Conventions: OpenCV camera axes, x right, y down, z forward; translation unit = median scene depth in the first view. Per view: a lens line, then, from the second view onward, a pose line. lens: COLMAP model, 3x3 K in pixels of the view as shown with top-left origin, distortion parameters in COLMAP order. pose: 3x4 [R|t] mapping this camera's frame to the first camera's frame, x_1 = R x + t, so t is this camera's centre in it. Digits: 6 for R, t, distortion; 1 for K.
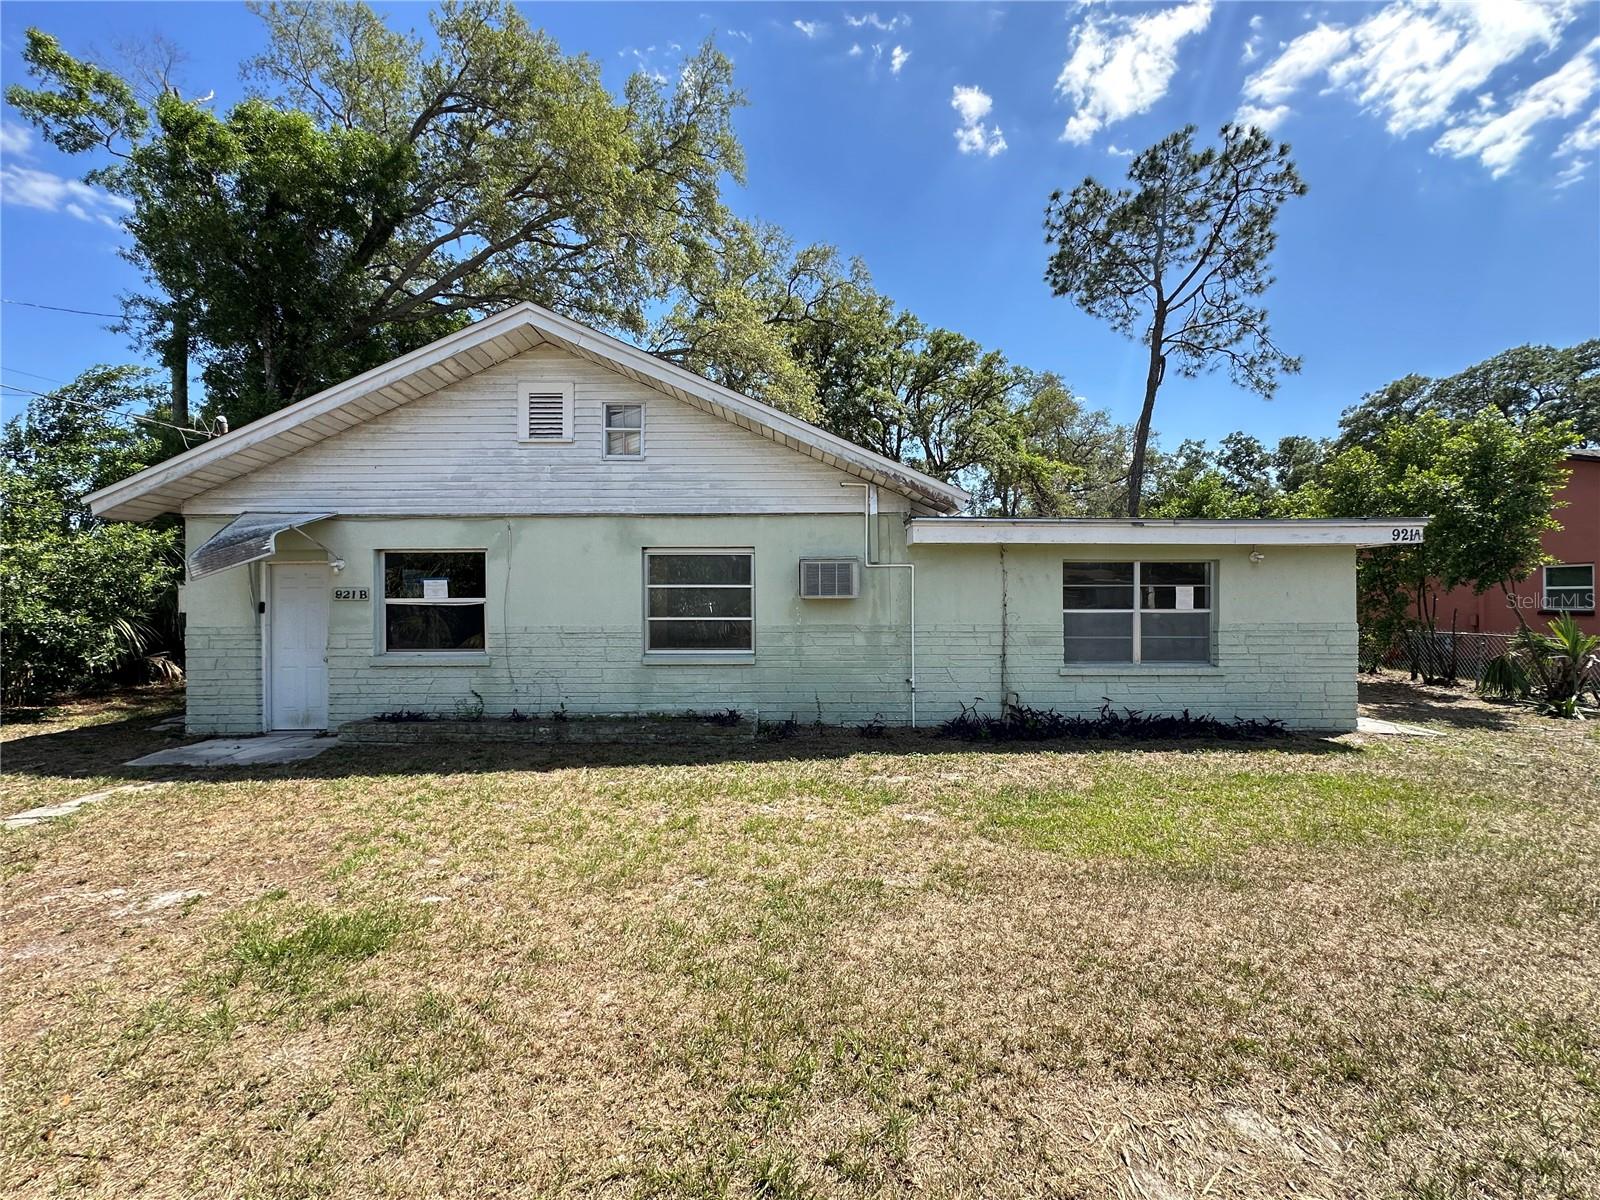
lens RADIAL K [[656.3, 0, 801.1], [0, 656.3, 608.1], [0, 0, 1]] dist [-0.003150, -0.000141]
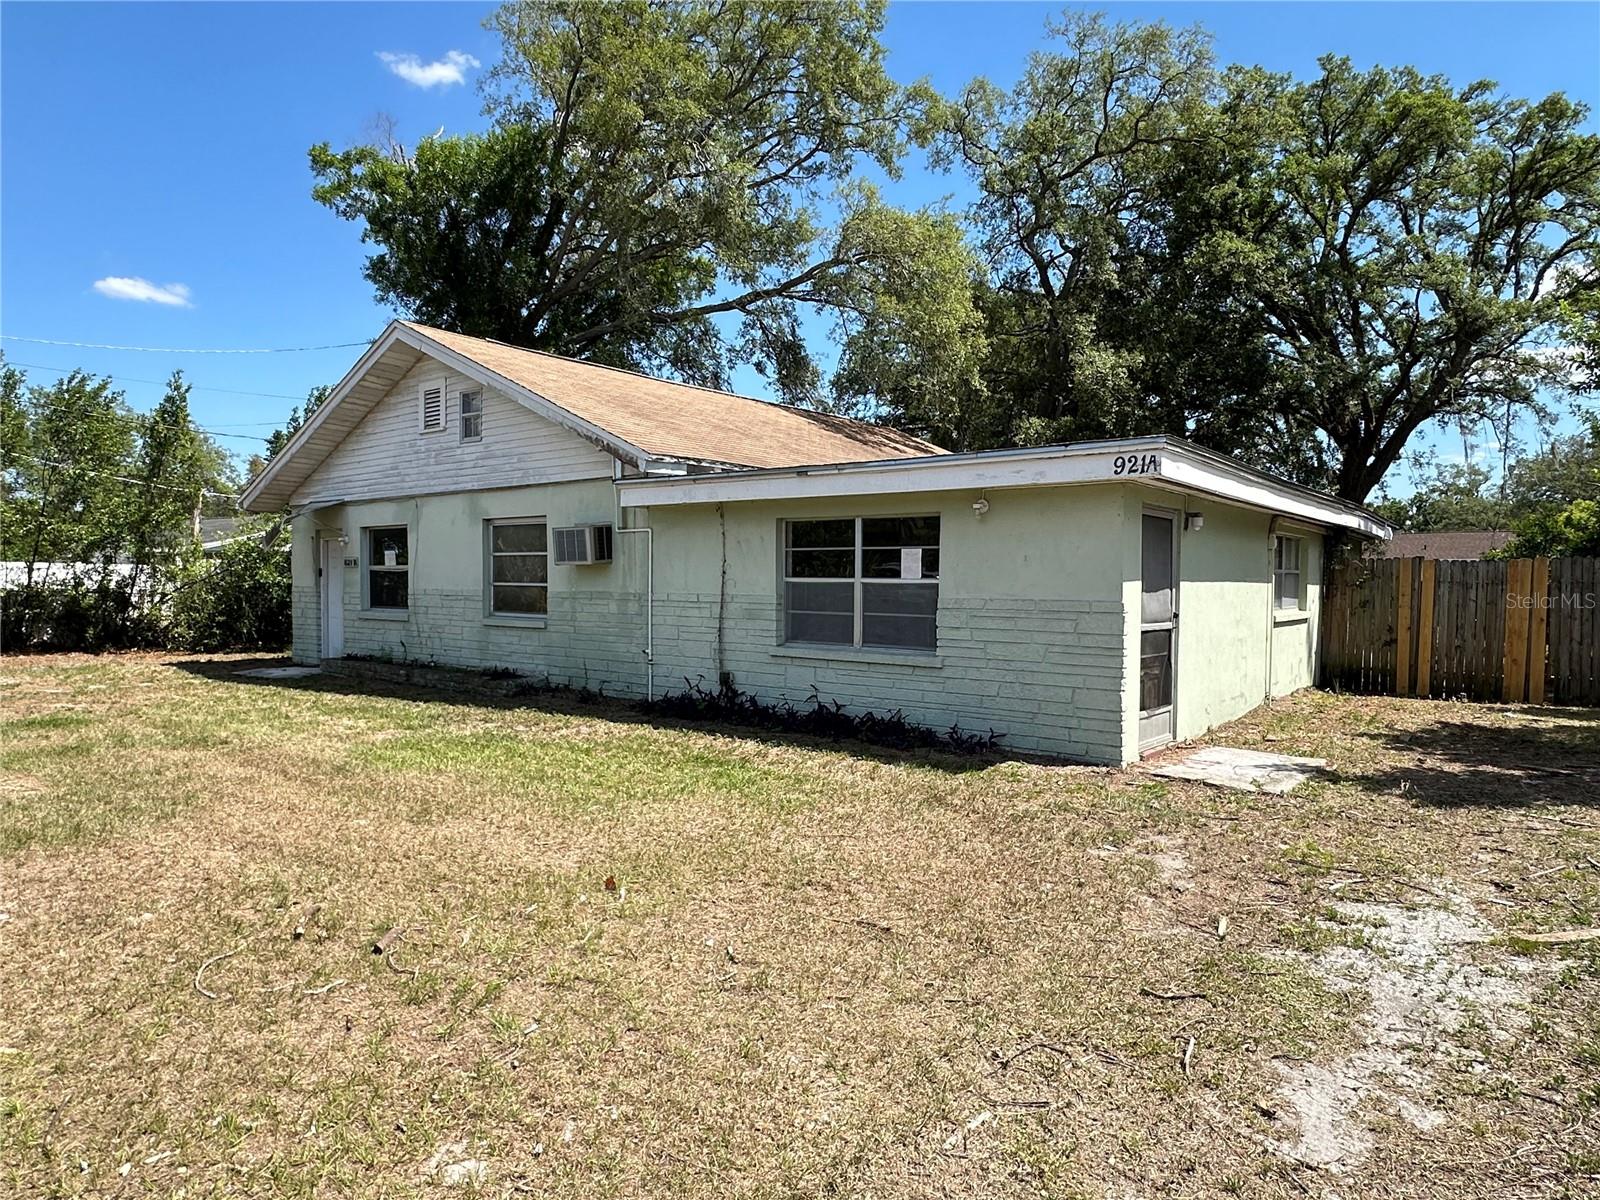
lens RADIAL K [[986.6, 0, 802.9], [0, 986.6, 614.2], [0, 0, 1]] dist [-0.004305, -0.000495]
pose [[0.785312, 0.029659, -0.618389, 1.214478], [-0.015389, 0.999478, 0.028393, 0.012563], [0.618908, -0.012781, 0.785359, 0.023263]]
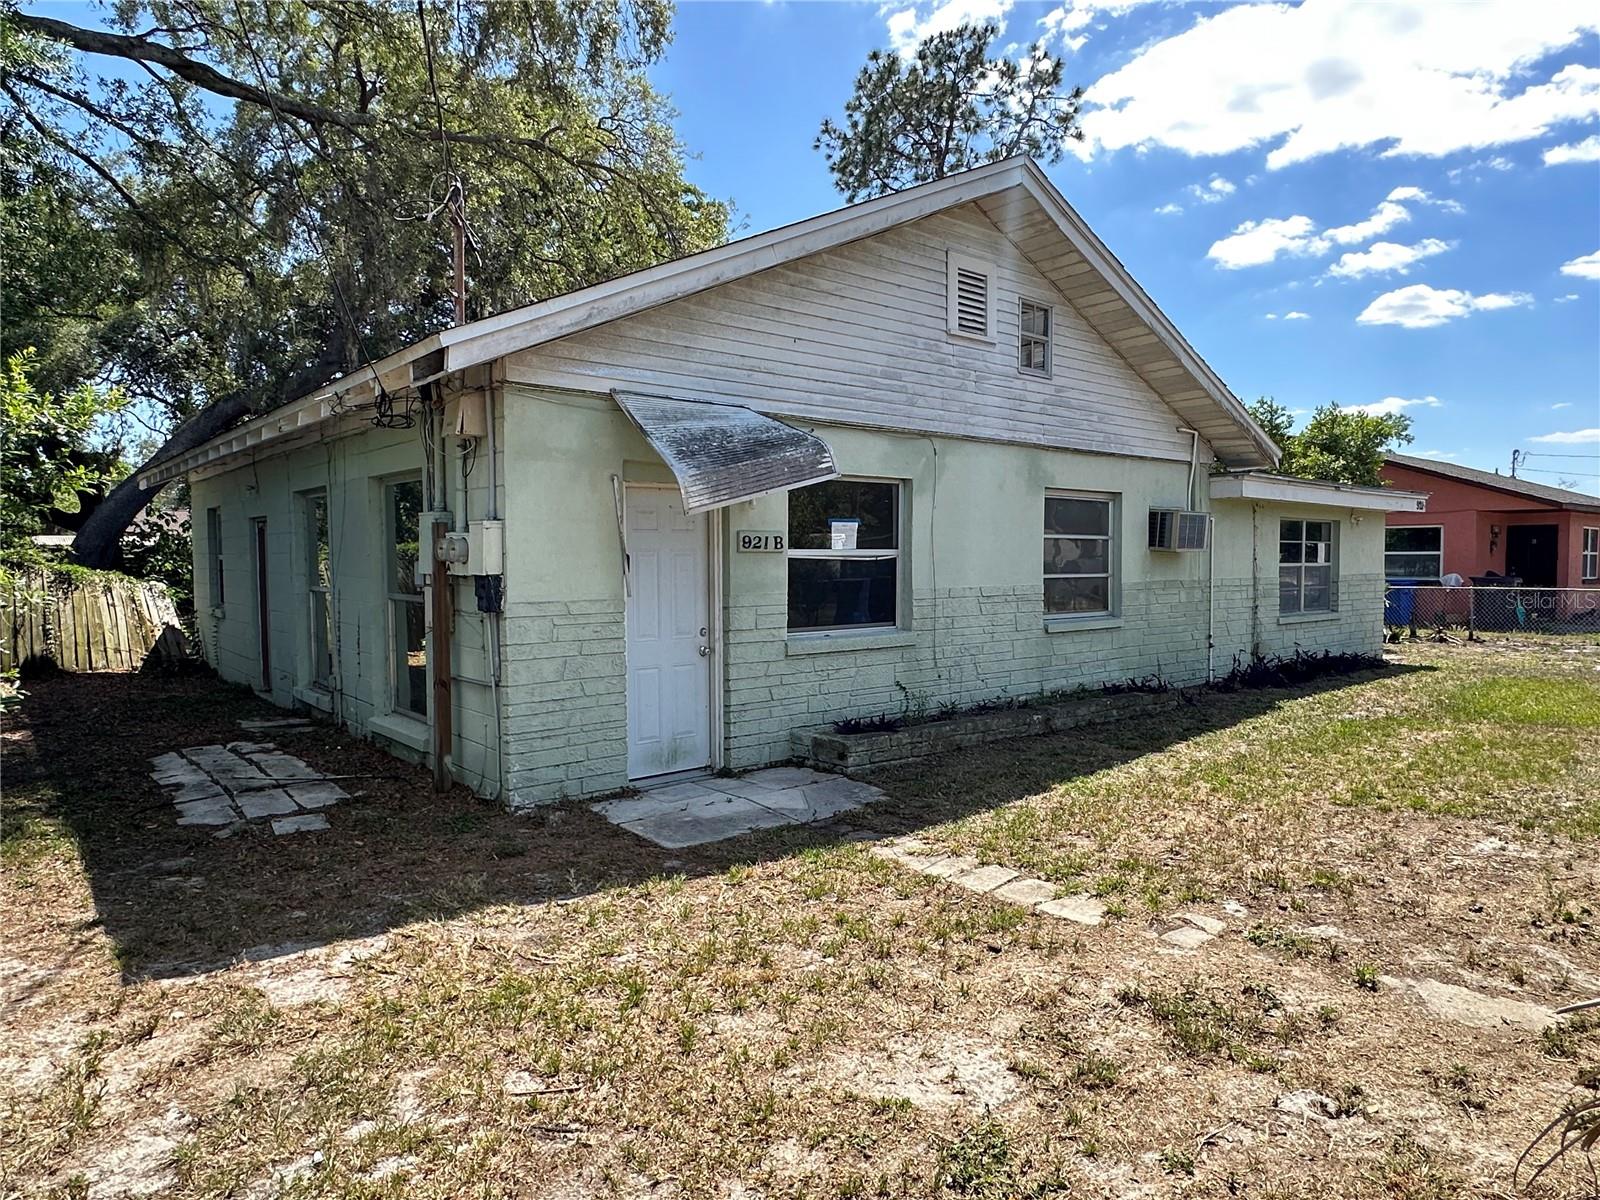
lens RADIAL K [[986.6, 0, 797.8], [0, 986.6, 586.0], [0, 0, 1]] dist [-0.004305, -0.000495]
pose [[0.770032, -0.017359, 0.637769, -1.244056], [-0.009320, 0.999217, 0.038450, -0.015605], [-0.637937, -0.035552, 0.769268, 0.259126]]
